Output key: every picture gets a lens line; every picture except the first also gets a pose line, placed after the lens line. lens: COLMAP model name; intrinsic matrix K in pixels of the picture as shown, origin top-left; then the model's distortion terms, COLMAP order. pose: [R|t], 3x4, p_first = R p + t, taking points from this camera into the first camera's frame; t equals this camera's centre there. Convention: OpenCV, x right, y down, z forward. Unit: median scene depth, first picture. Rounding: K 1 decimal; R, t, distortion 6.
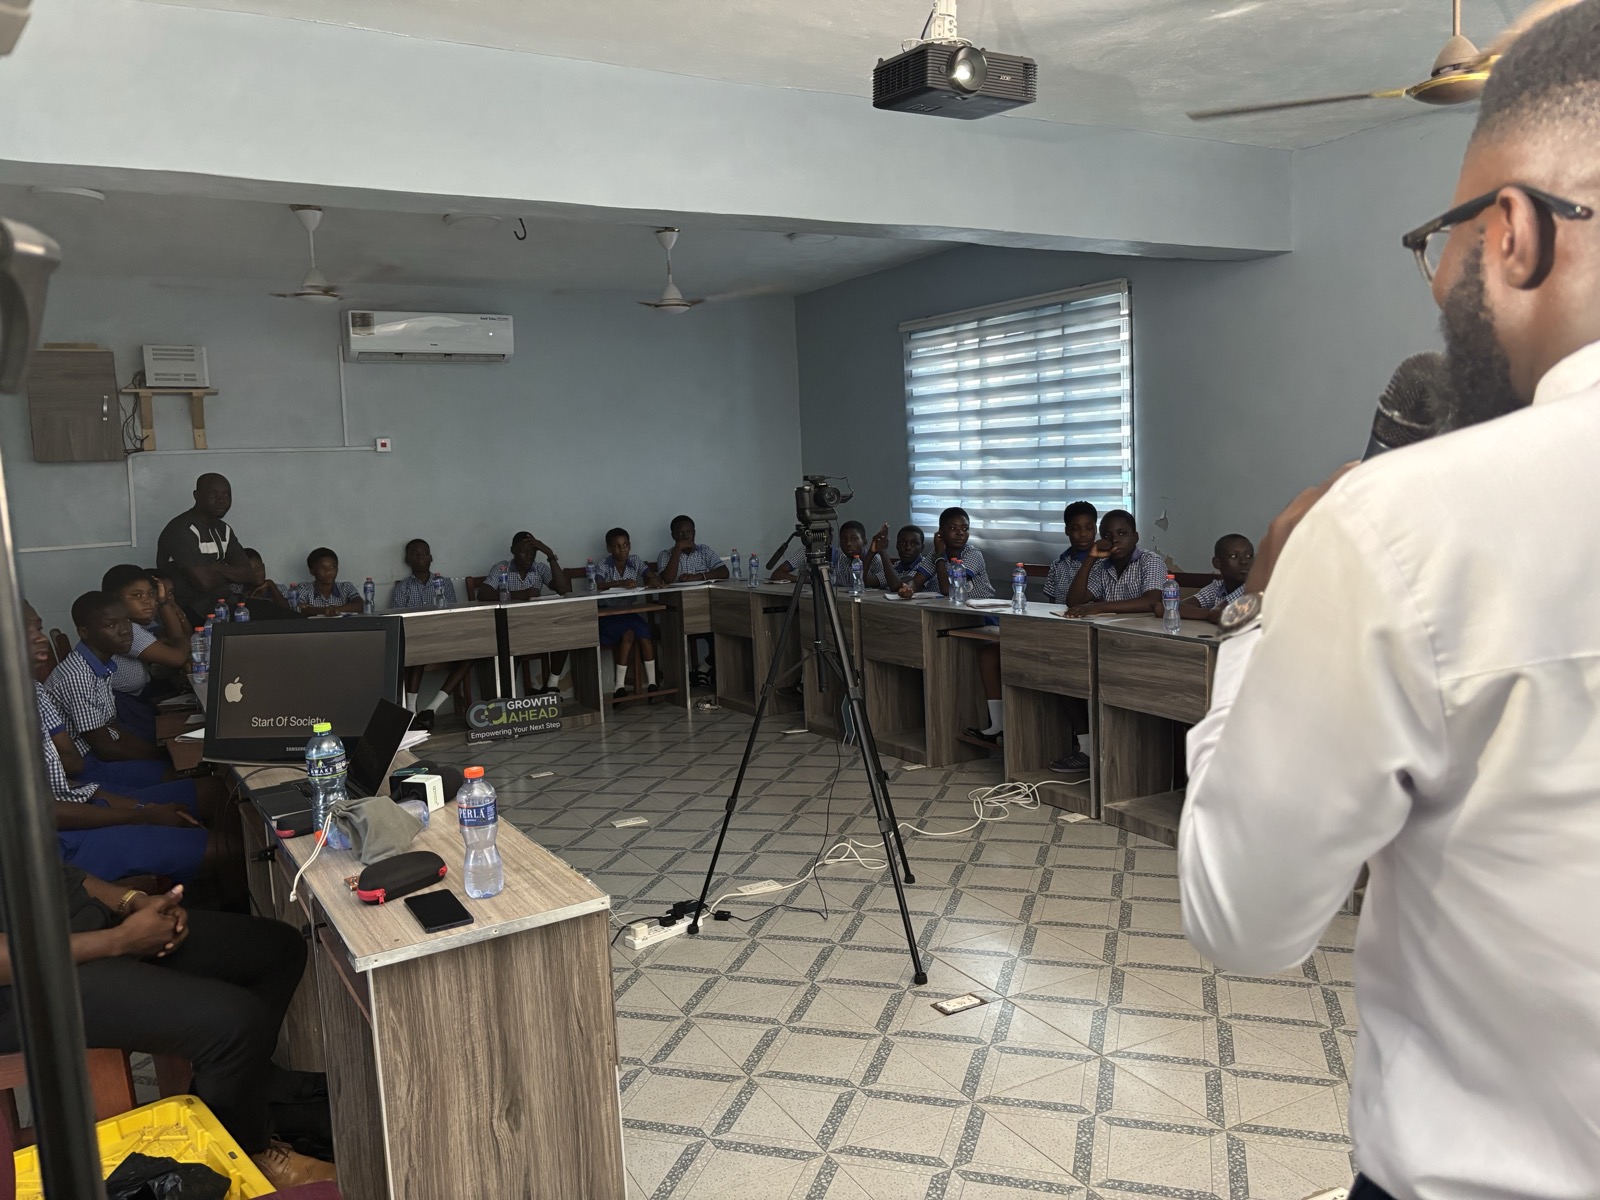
lens RADIAL K [[1209.4, 0, 800.0], [0, 1209.4, 592.1], [0, 0, 1]] dist [0.015416, -0.032666]
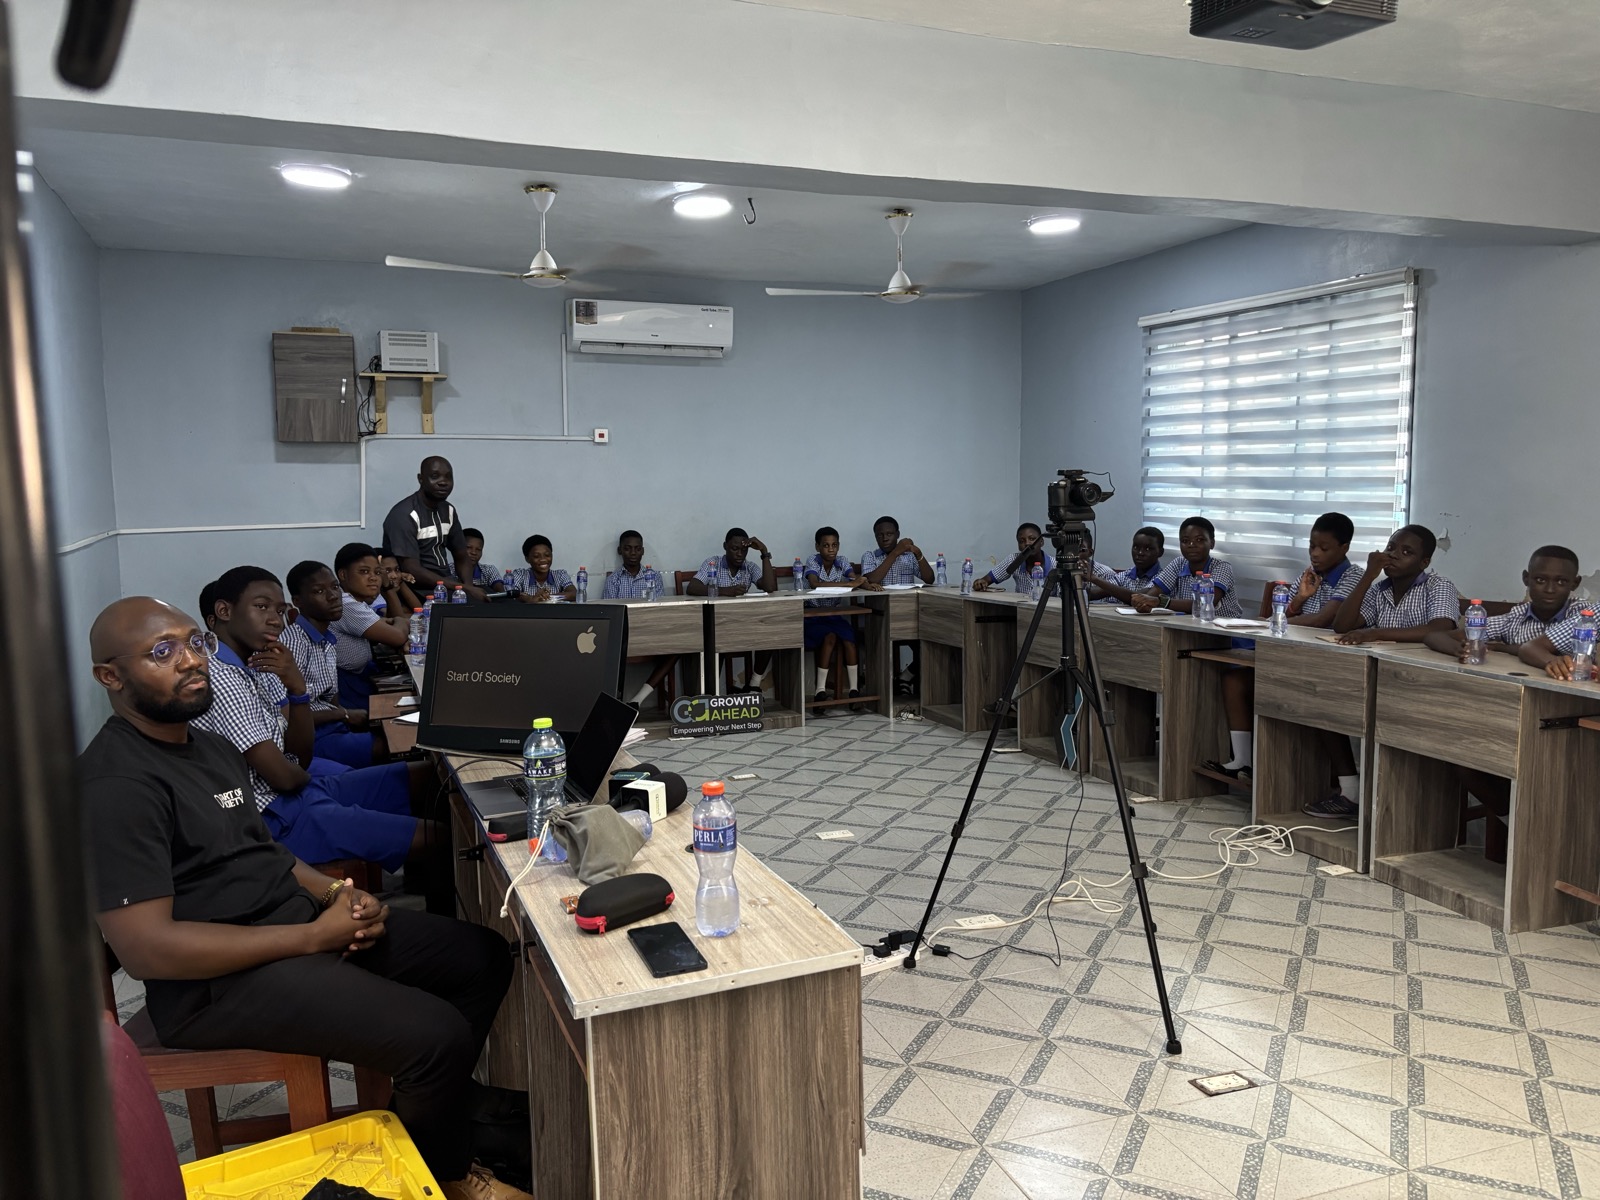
lens RADIAL K [[1209.1, 0, 800.0], [0, 1209.1, 600.0], [0, 0, 1]] dist [0.019439, -0.041297]
pose [[0.986683, 0.046719, -0.155801, -0.044858], [-0.046503, 0.998905, 0.005032, 0.004058], [0.155865, 0.002280, 0.987776, 0.090387]]
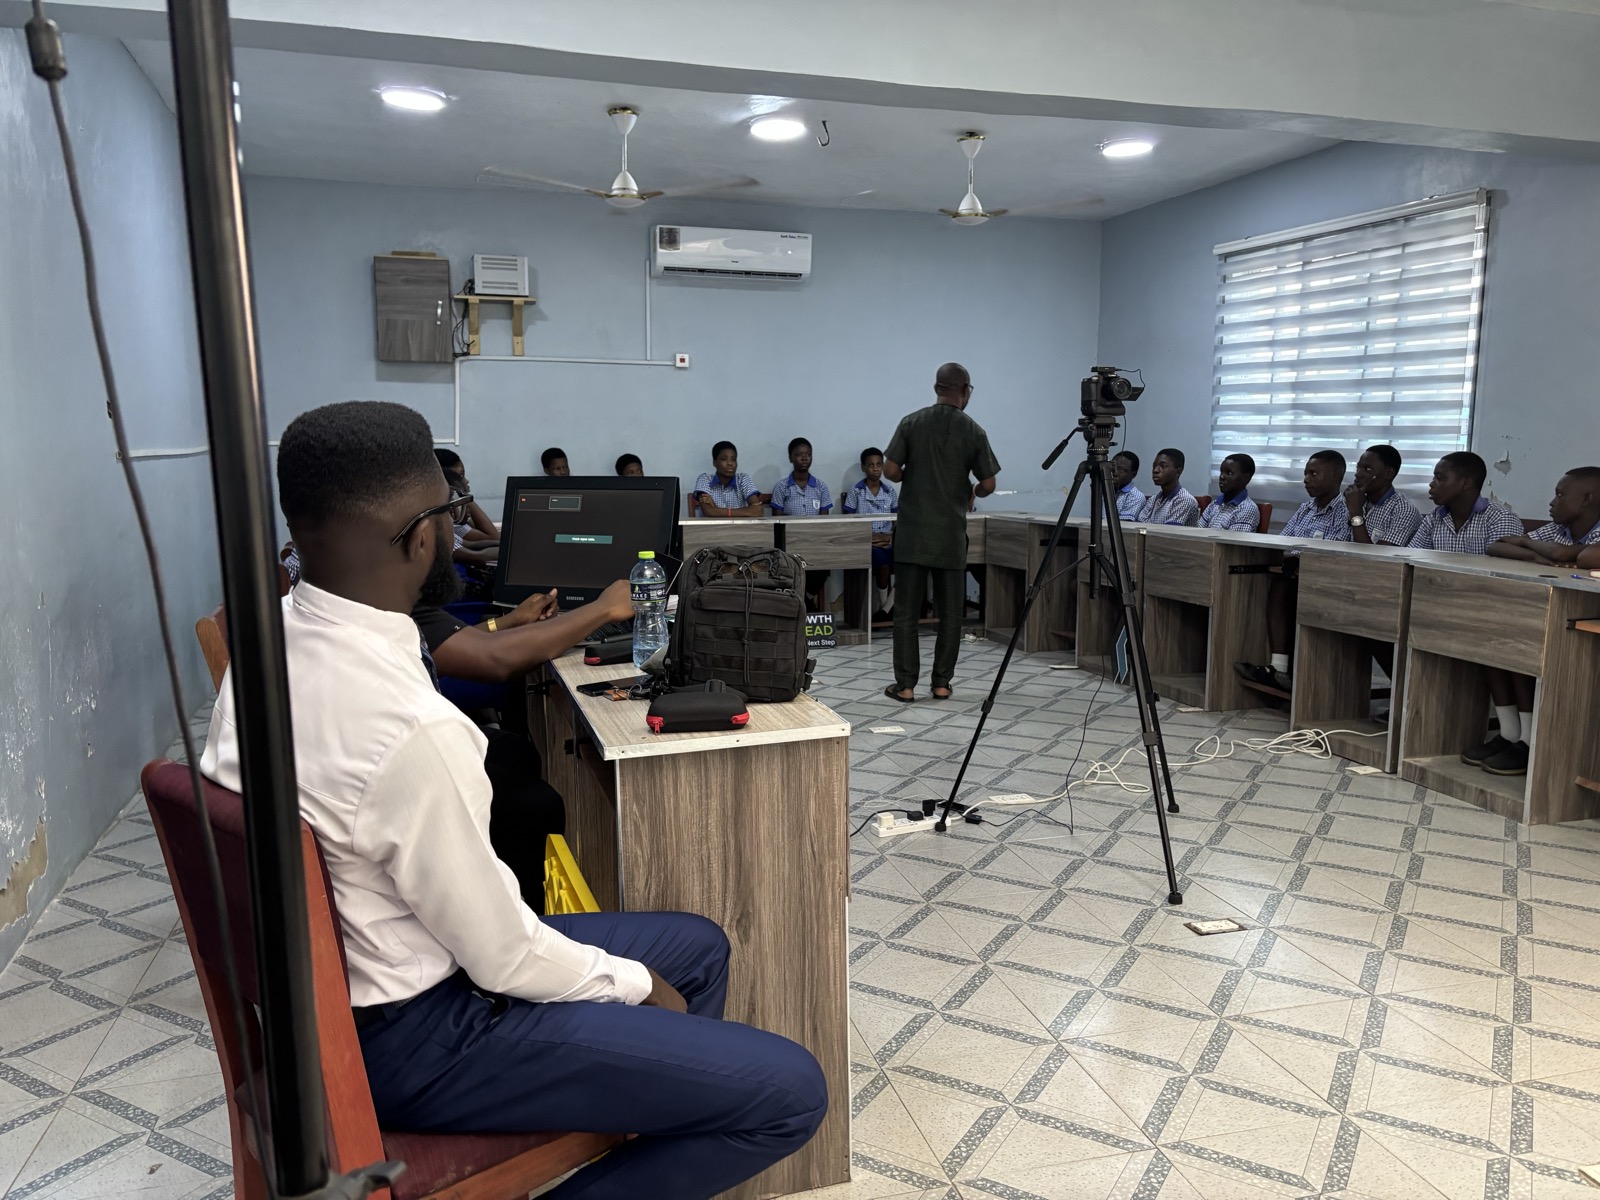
lens RADIAL K [[1208.4, 0, 803.4], [0, 1208.4, 610.2], [0, 0, 1]] dist [0.026954, -0.051114]
pose [[0.971731, 0.078335, -0.222715, 0.009722], [-0.066945, 0.996055, 0.058254, 0.056588], [0.226399, -0.041698, 0.973142, 0.018171]]
